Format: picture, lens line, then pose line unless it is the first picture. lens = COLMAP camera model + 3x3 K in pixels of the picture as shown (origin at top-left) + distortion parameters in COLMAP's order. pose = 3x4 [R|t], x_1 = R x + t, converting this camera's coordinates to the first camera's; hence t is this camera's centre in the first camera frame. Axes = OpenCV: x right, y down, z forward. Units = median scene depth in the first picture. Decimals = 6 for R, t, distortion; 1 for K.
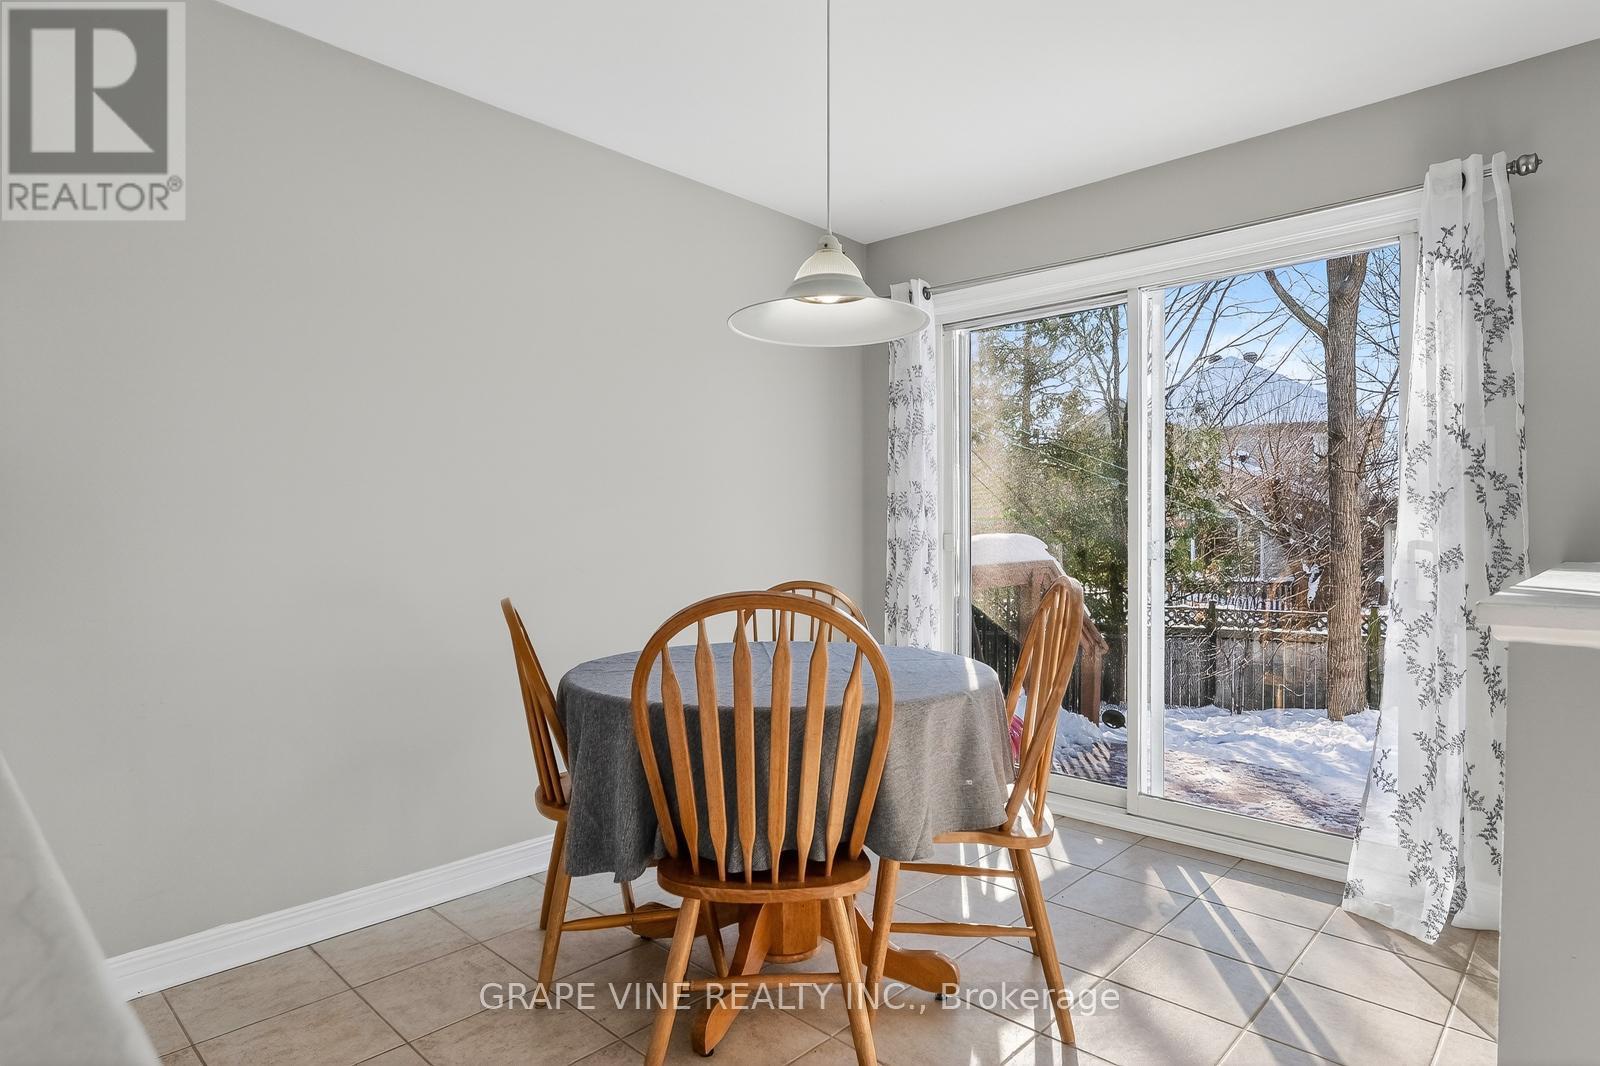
lens RADIAL K [[862.7, 0, 806.3], [0, 862.7, 537.4], [0, 0, 1]] dist [-0.000816, 0.000375]
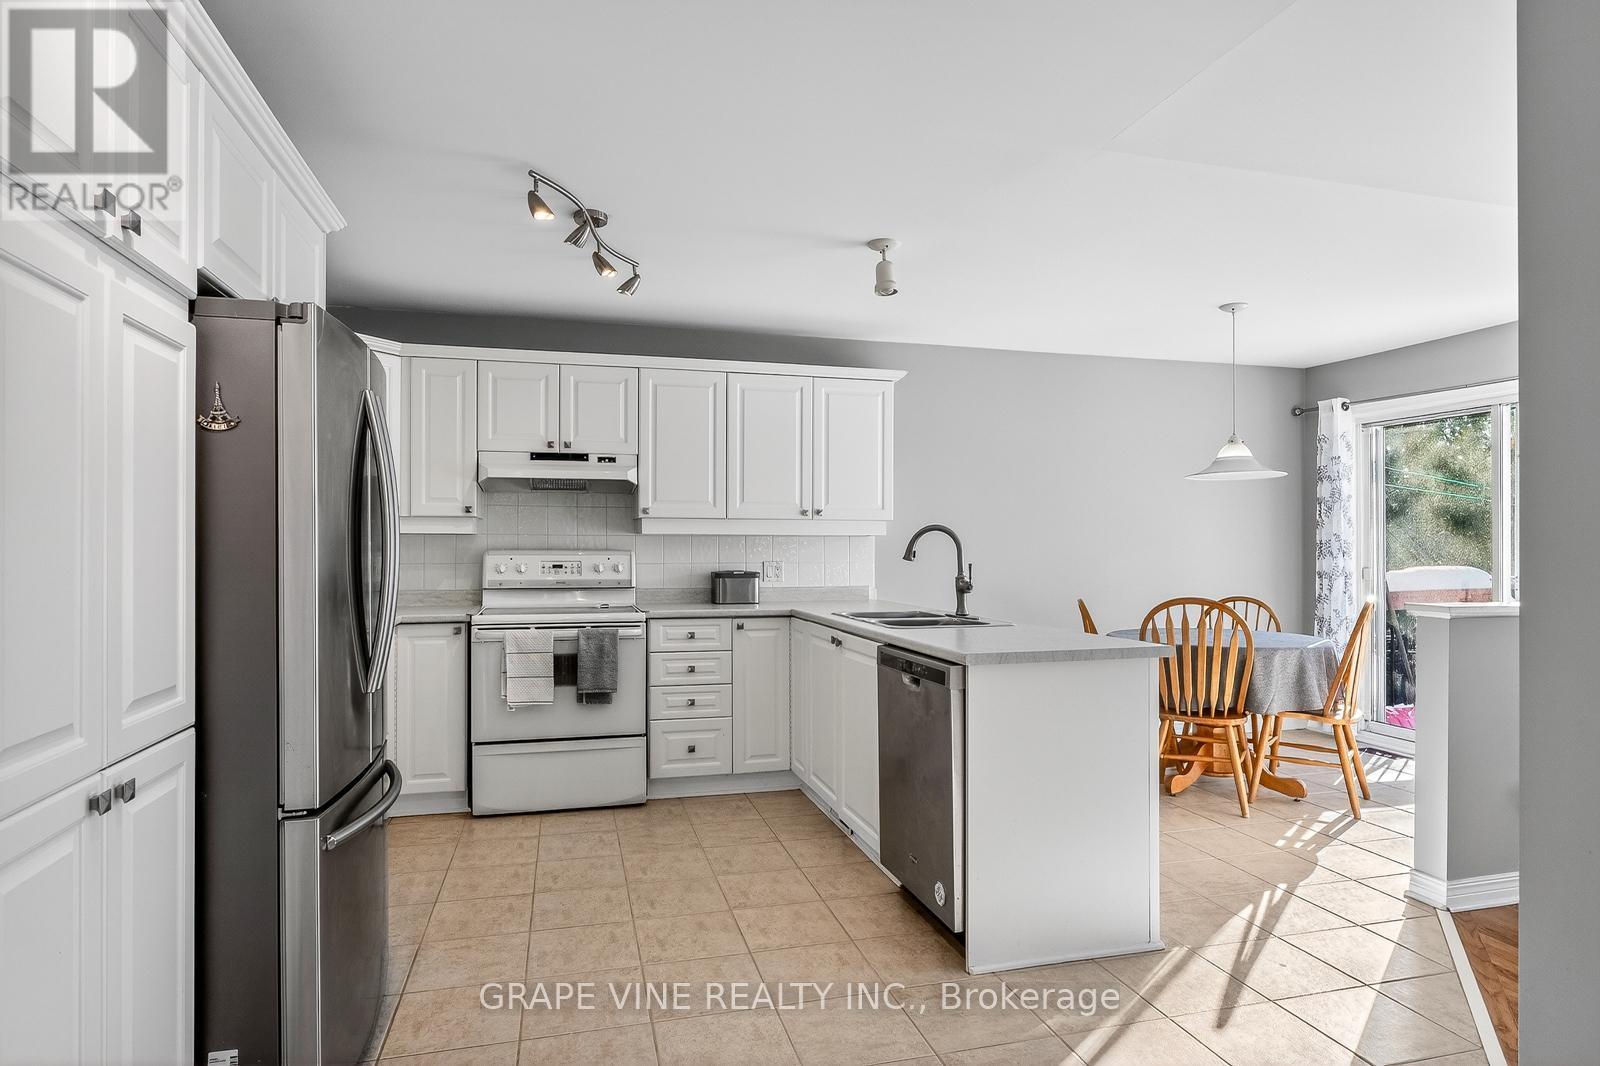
lens RADIAL K [[869.7, 0, 764.8], [0, 869.7, 541.3], [0, 0, 1]] dist [-0.001159, 0.000297]
pose [[0.833114, 0.000233, -0.553102, 0.271814], [-0.003926, 0.999977, -0.005492, -0.078779], [0.553088, 0.006747, 0.833096, -1.606187]]
